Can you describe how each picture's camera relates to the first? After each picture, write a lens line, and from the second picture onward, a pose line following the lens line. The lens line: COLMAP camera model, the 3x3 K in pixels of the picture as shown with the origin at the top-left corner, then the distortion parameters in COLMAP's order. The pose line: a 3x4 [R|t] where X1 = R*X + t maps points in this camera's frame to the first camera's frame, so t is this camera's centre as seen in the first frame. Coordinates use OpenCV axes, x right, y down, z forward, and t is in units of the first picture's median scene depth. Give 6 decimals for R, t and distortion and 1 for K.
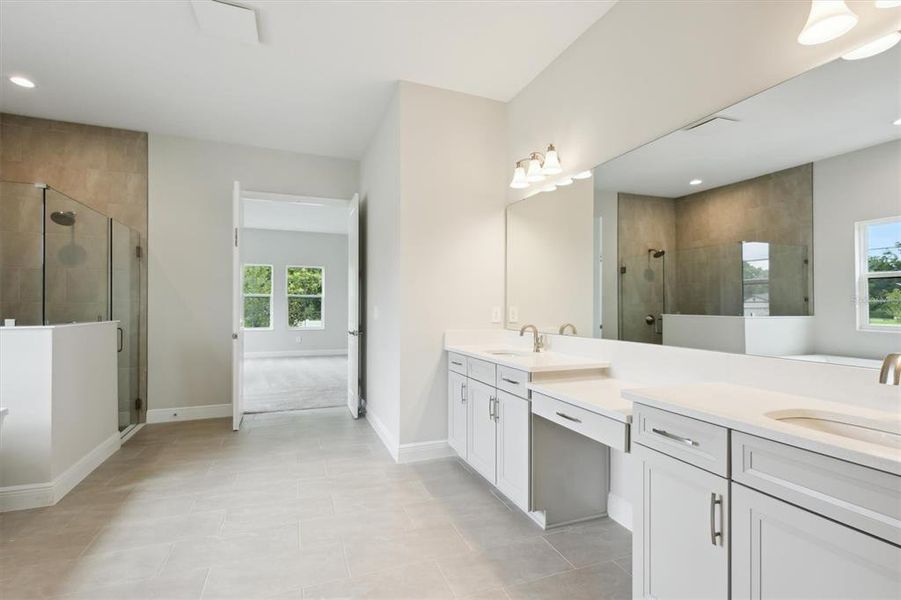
lens RADIAL K [[417.8, 0, 448.4], [0, 417.8, 303.8], [0, 0, 1]] dist [0.001540, -0.000629]
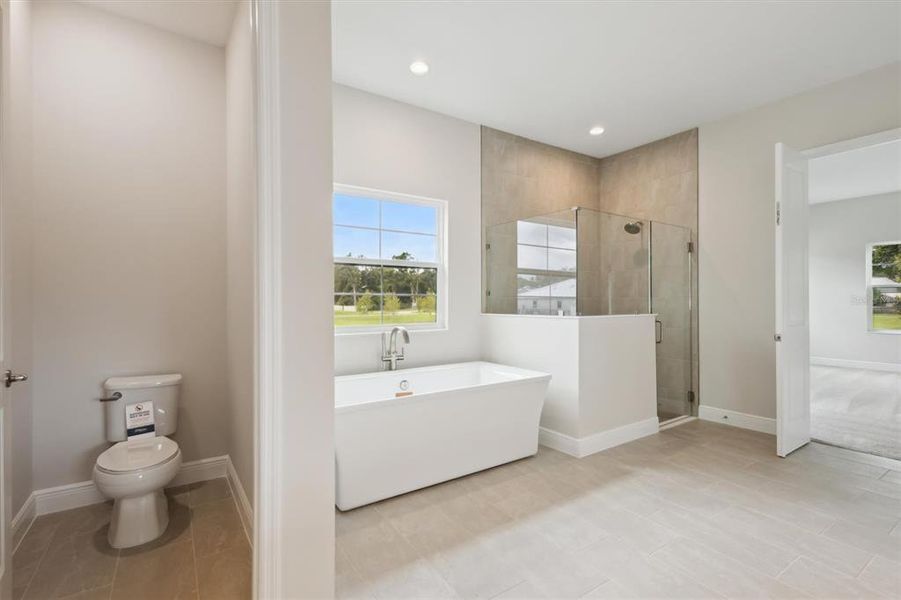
lens RADIAL K [[417.8, 0, 452.5], [0, 417.8, 299.4], [0, 0, 1]] dist [0.001540, -0.000629]
pose [[0.221162, -0.008120, -0.975203, 0.131312], [0.009628, 0.999935, -0.006142, 0.003165], [0.975189, -0.008031, 0.221226, 0.218491]]
